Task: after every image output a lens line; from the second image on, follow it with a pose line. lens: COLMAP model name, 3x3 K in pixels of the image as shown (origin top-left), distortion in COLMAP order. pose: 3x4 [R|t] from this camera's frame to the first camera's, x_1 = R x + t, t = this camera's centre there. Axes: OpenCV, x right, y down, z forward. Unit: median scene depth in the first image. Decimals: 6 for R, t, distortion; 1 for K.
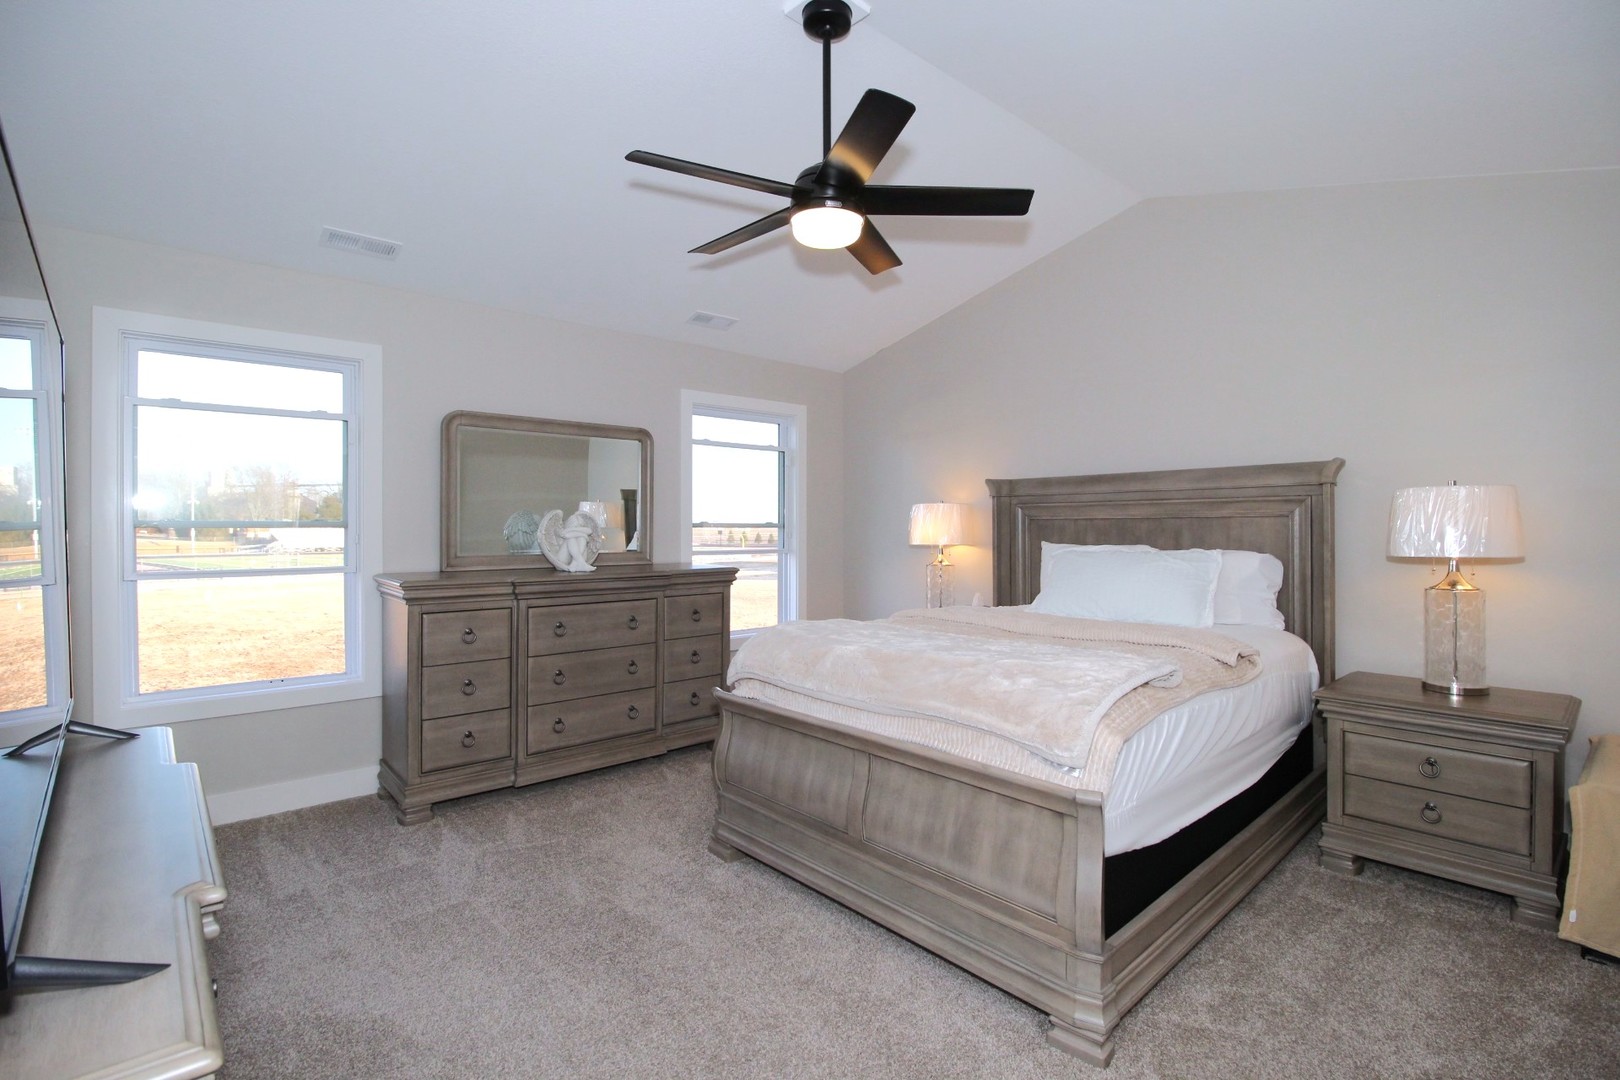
lens RADIAL K [[757.6, 0, 820.1], [0, 757.6, 534.1], [0, 0, 1]] dist [-0.000352, -0.012629]
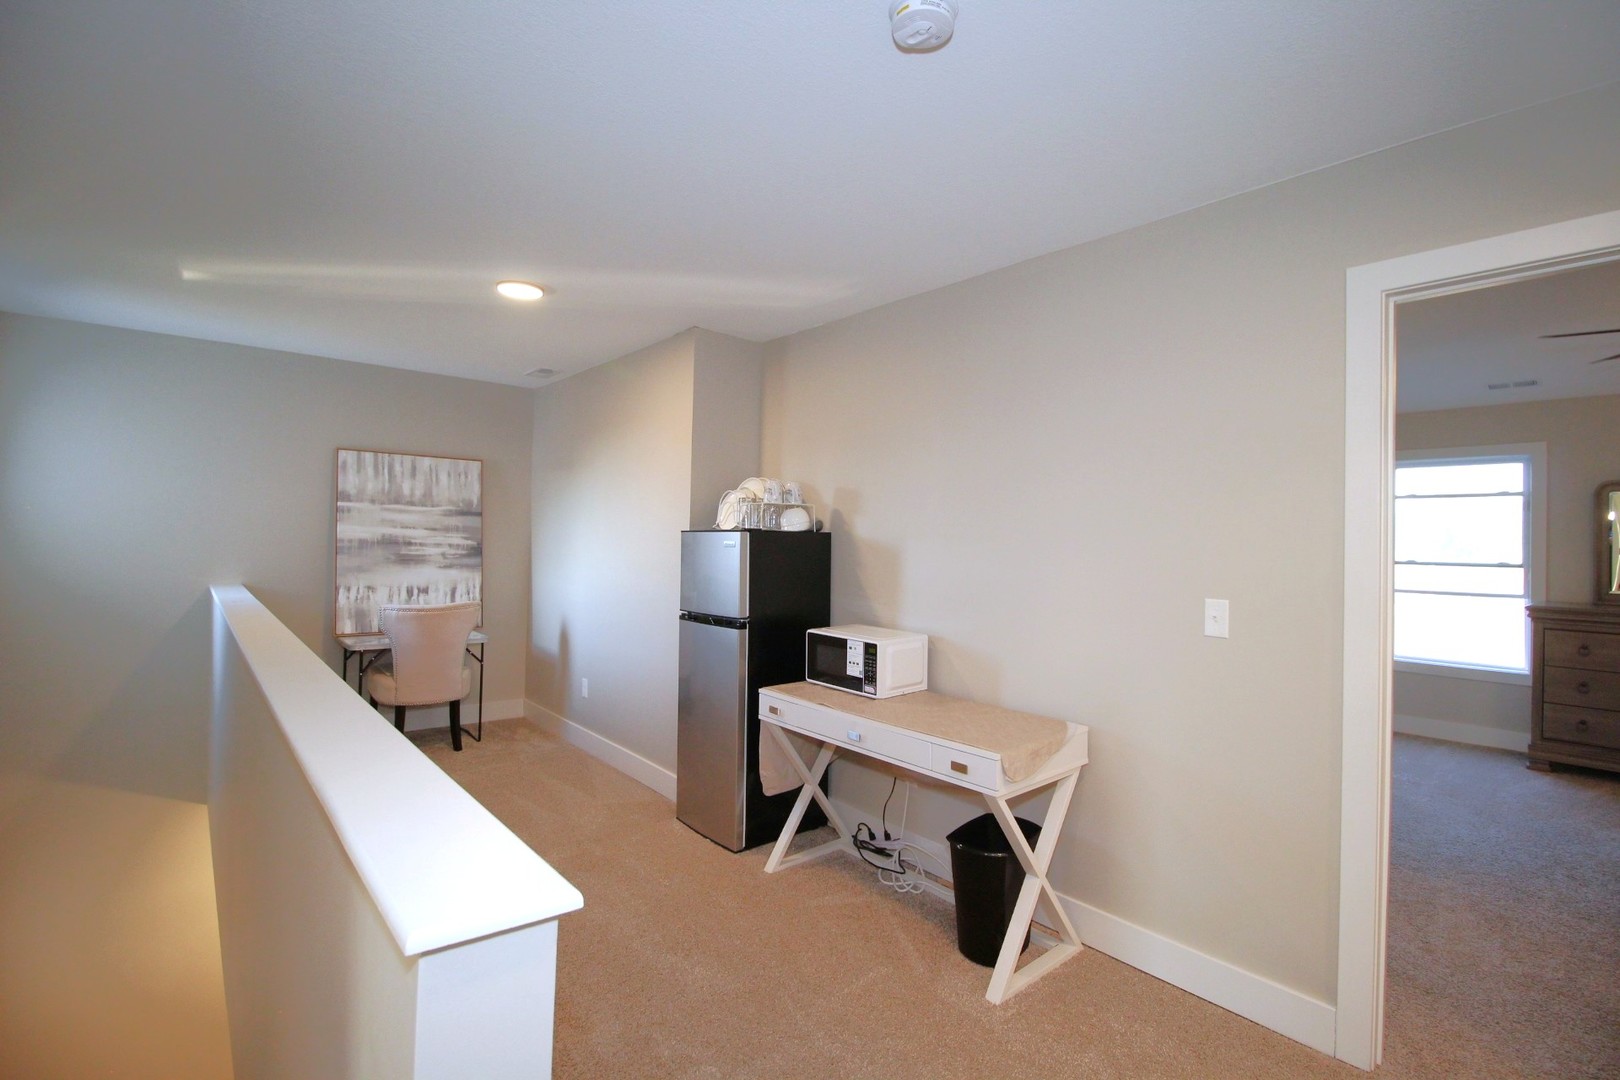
lens RADIAL K [[757.6, 0, 820.1], [0, 757.6, 534.1], [0, 0, 1]] dist [-0.000352, -0.012629]
pose [[-0.041443, -0.014165, -0.999040, 0.880433], [-0.030525, 0.999451, -0.012905, -0.014224], [0.998674, 0.029961, -0.041853, -0.305605]]
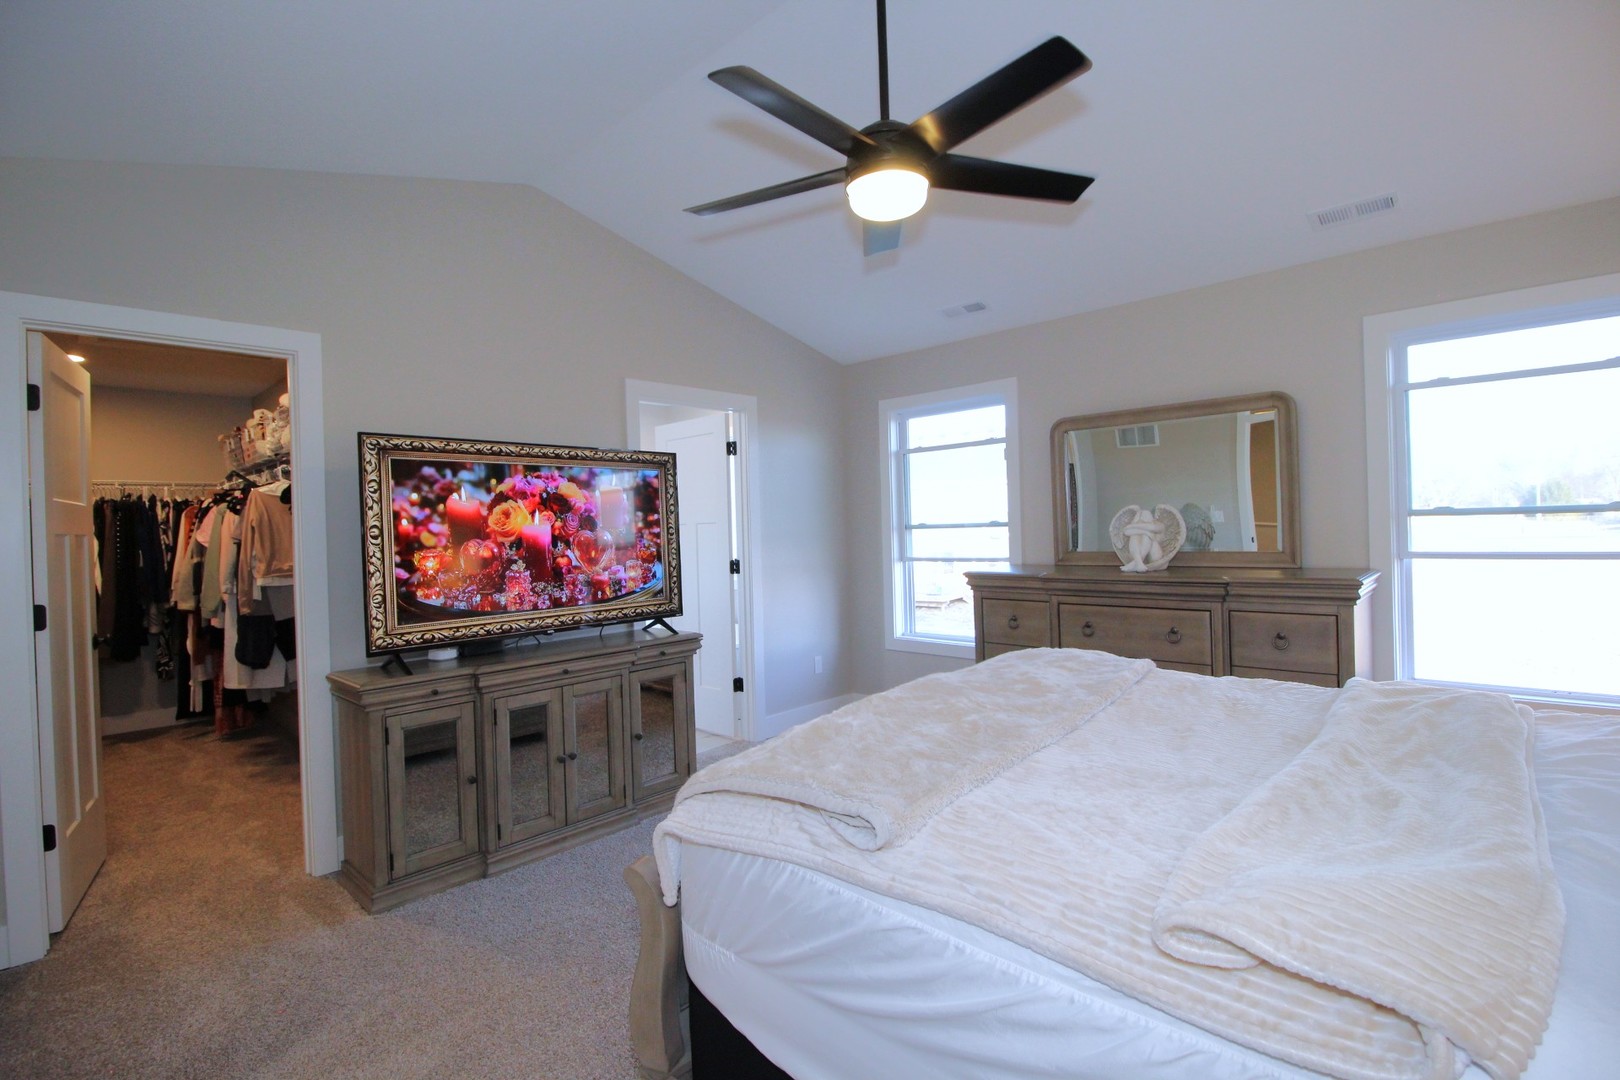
lens RADIAL K [[757.6, 0, 820.1], [0, 757.6, 534.1], [0, 0, 1]] dist [-0.000352, -0.012629]
pose [[0.073856, 0.006301, -0.997249, 0.609437], [0.020955, 0.999749, 0.007869, -0.012459], [0.997049, -0.021479, 0.073705, 0.585938]]
